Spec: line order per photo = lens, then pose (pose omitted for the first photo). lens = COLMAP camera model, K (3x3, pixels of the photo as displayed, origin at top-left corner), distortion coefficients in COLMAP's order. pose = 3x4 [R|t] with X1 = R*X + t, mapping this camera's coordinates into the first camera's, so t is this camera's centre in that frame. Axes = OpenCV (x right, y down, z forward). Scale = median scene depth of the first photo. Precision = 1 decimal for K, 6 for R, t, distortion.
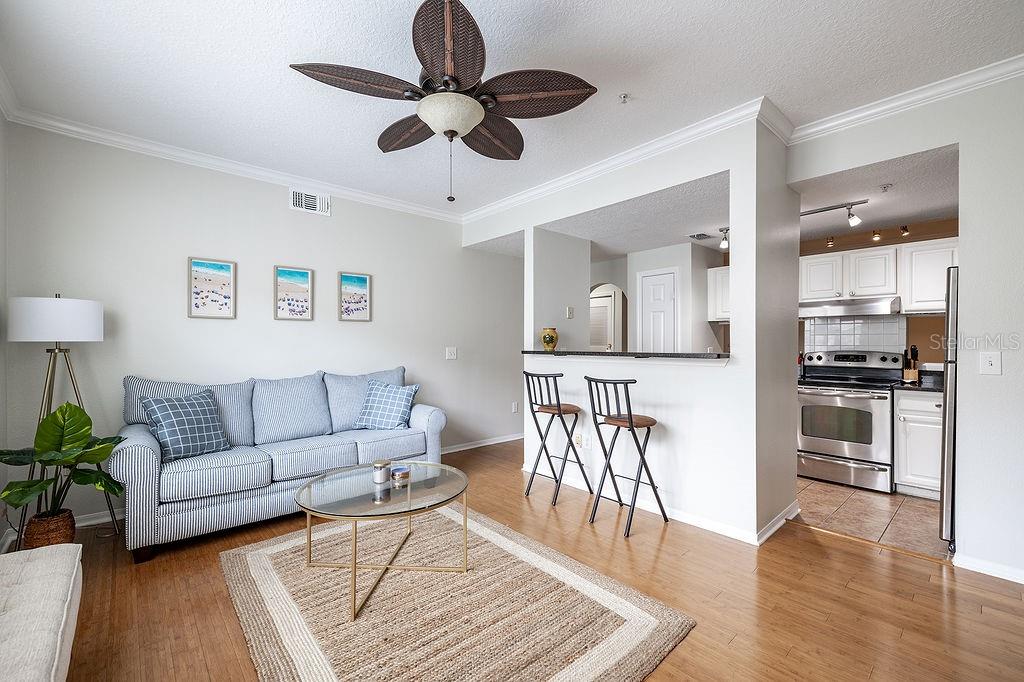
lens RADIAL K [[434.0, 0, 506.5], [0, 434.0, 339.5], [0, 0, 1]] dist [0.003224, 0.000023]
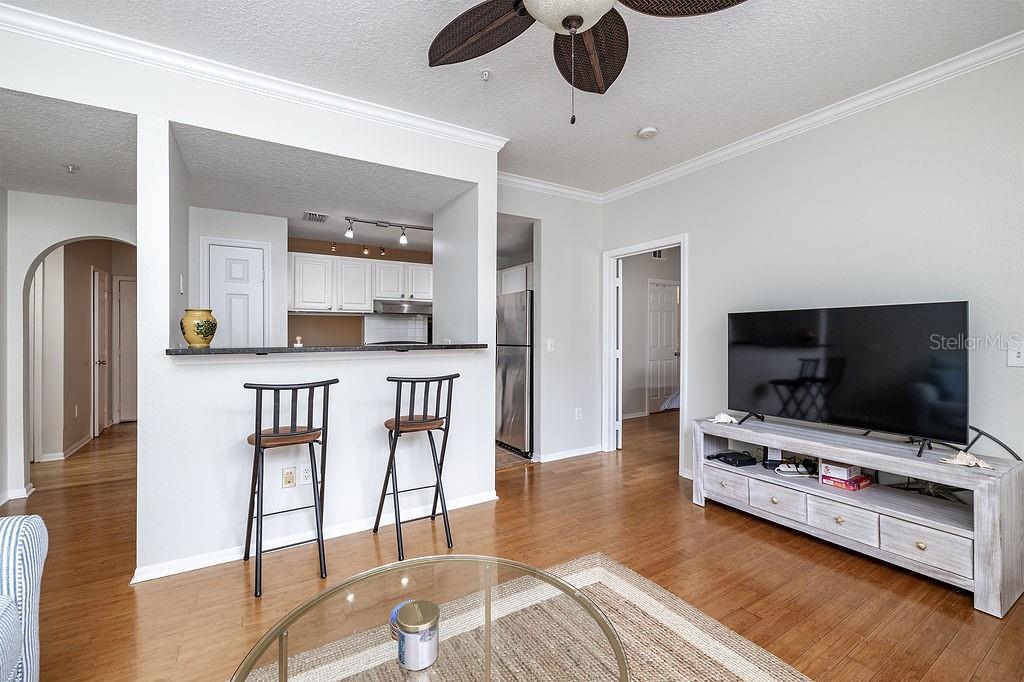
lens RADIAL K [[434.0, 0, 503.9], [0, 434.0, 340.0], [0, 0, 1]] dist [0.003224, 0.000023]
pose [[0.186512, -0.009467, 0.982407, -0.413278], [-0.006133, 0.999923, 0.010800, 0.006518], [-0.982434, -0.008040, 0.186439, 0.498717]]
